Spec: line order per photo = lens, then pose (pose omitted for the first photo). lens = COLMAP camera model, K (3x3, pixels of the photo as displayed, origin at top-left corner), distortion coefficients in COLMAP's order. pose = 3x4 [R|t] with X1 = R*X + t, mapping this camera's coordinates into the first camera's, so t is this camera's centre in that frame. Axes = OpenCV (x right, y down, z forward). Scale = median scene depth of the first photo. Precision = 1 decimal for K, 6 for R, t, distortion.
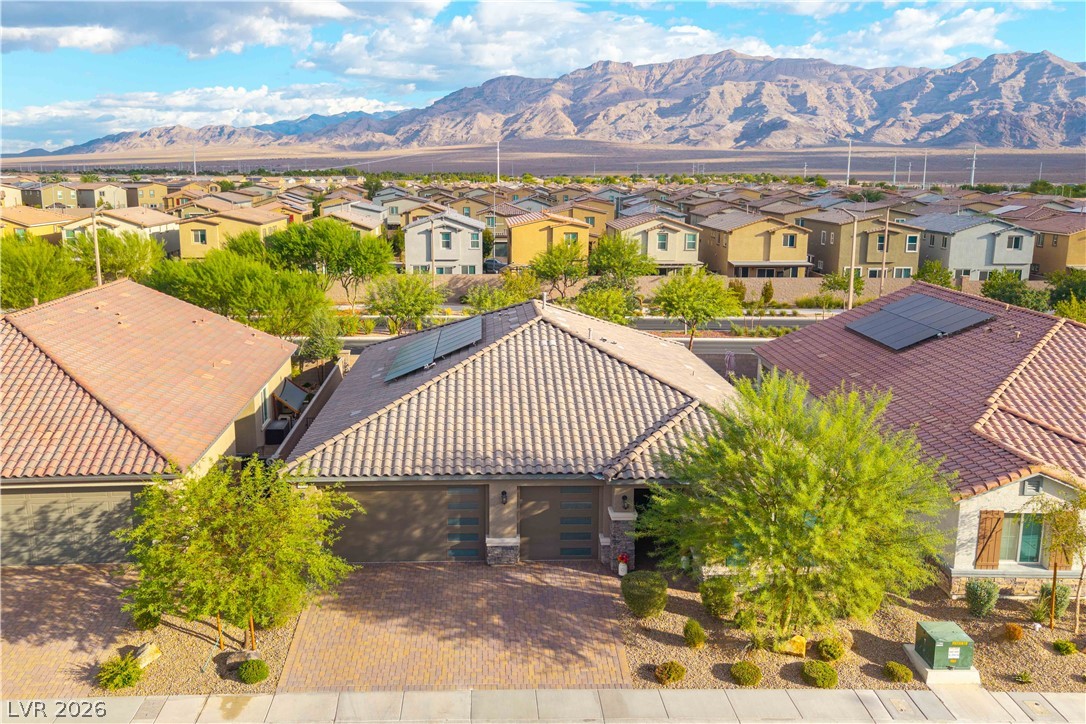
lens RADIAL K [[912.5, 0, 543.0], [0, 912.5, 362.0], [0, 0, 1]] dist [0.091250, -0.151663]
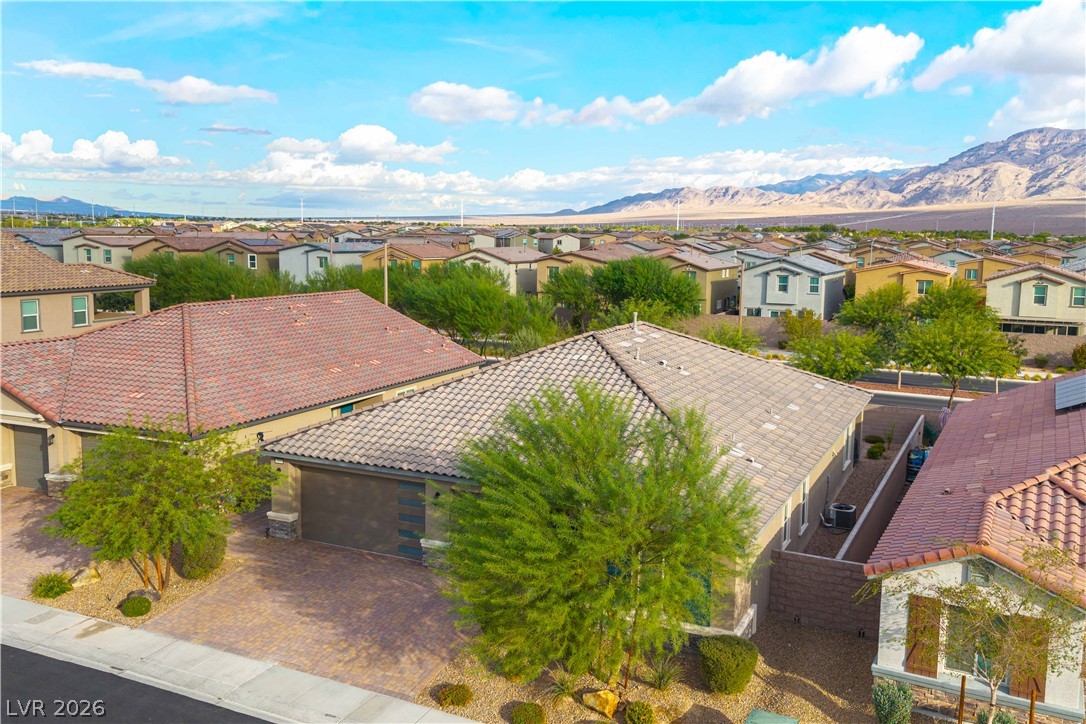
lens RADIAL K [[912.5, 0, 543.0], [0, 912.5, 362.0], [0, 0, 1]] dist [0.091250, -0.151663]
pose [[0.896171, 0.076354, -0.437090, 0.098189], [-0.100005, 0.994494, -0.031316, 0.004292], [0.432293, 0.071776, 0.898872, 0.030676]]
